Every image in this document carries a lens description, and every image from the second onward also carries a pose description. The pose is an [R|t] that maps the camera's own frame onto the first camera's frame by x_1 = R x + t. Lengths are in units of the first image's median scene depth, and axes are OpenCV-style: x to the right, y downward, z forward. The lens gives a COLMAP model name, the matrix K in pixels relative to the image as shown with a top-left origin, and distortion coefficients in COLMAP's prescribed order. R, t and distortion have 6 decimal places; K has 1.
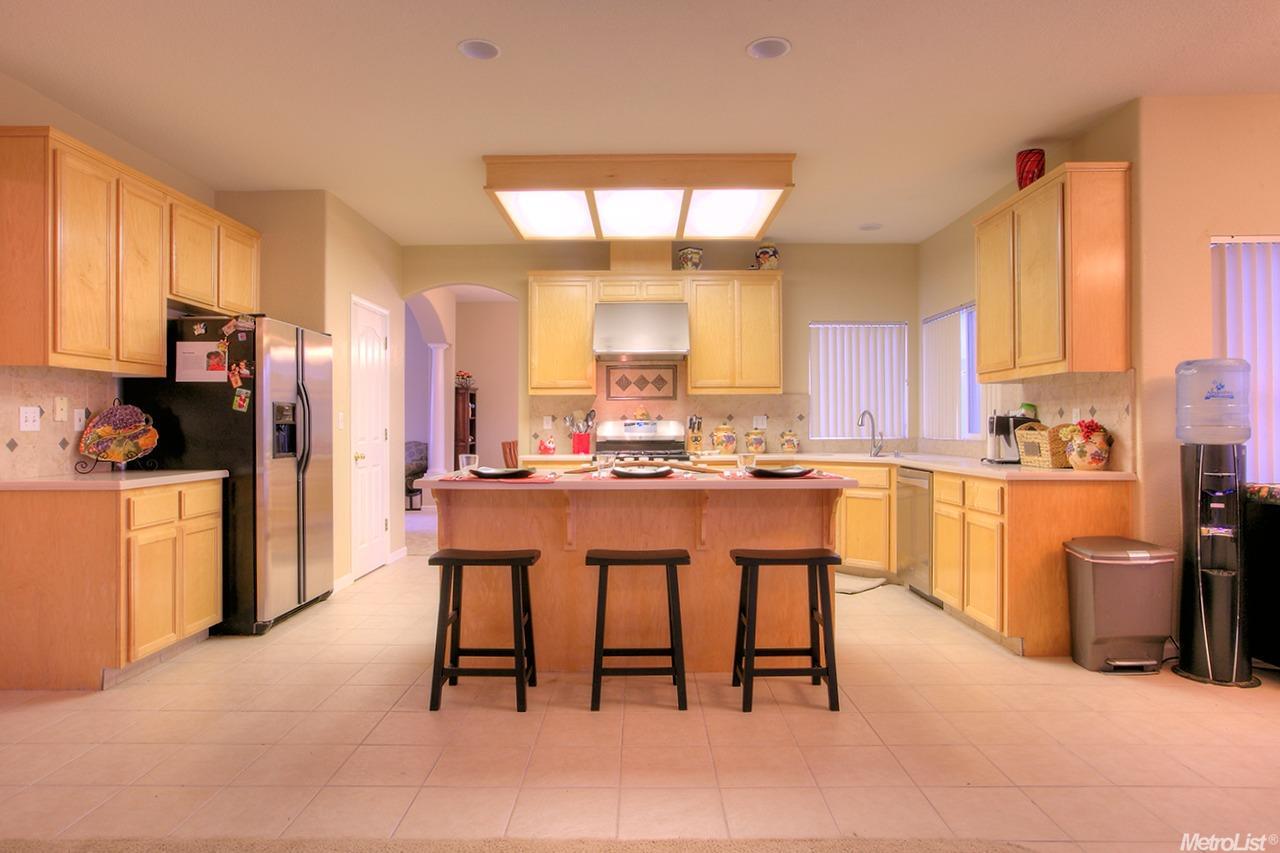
lens RADIAL K [[762.4, 0, 640.6], [0, 762.4, 427.0], [0, 0, 1]] dist [-0.009640, 0.000159]
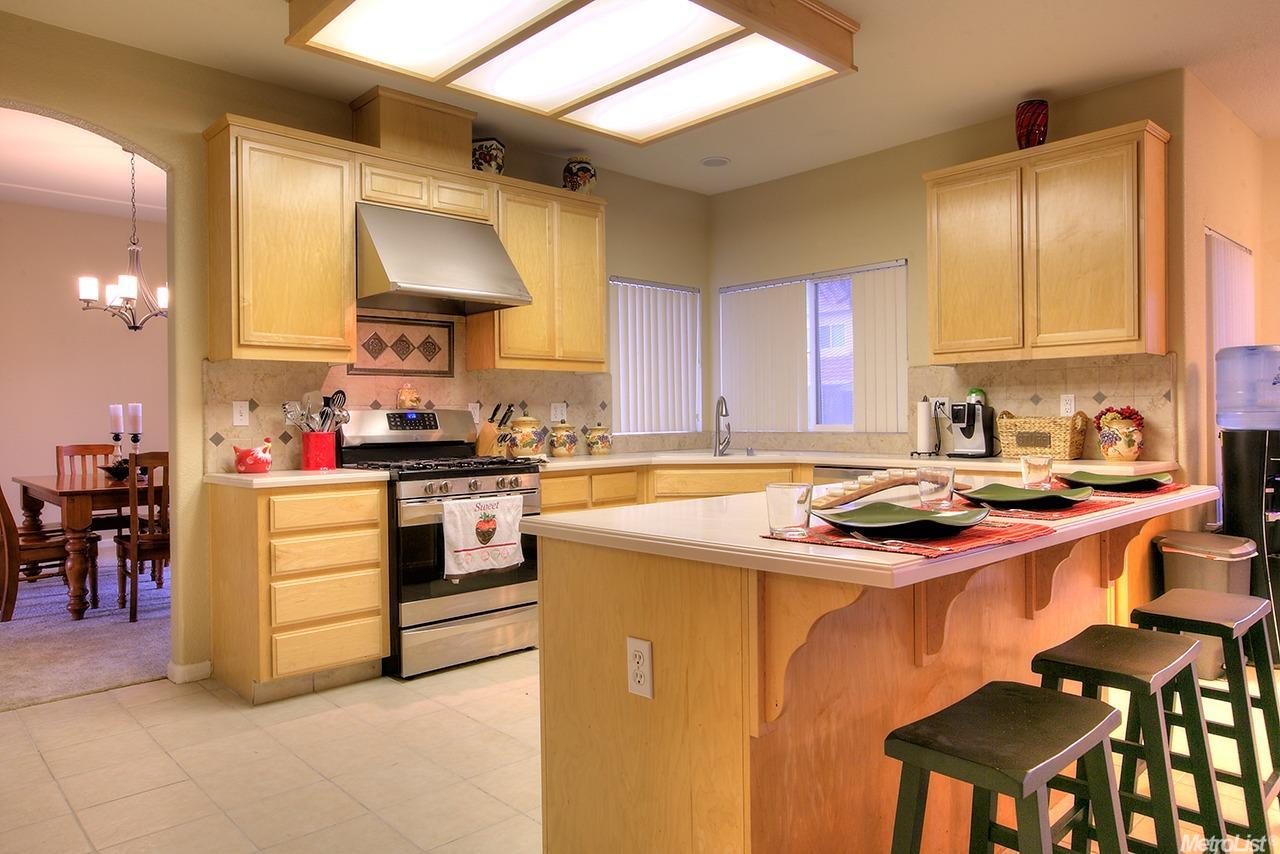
lens RADIAL K [[836.7, 0, 637.1], [0, 836.7, 421.3], [0, 0, 1]] dist [0.003233, 0.002210]
pose [[0.728010, -0.007965, 0.685520, -0.329725], [0.008780, 0.999959, 0.002295, 0.000894], [-0.685510, 0.004348, 0.728050, 0.405672]]
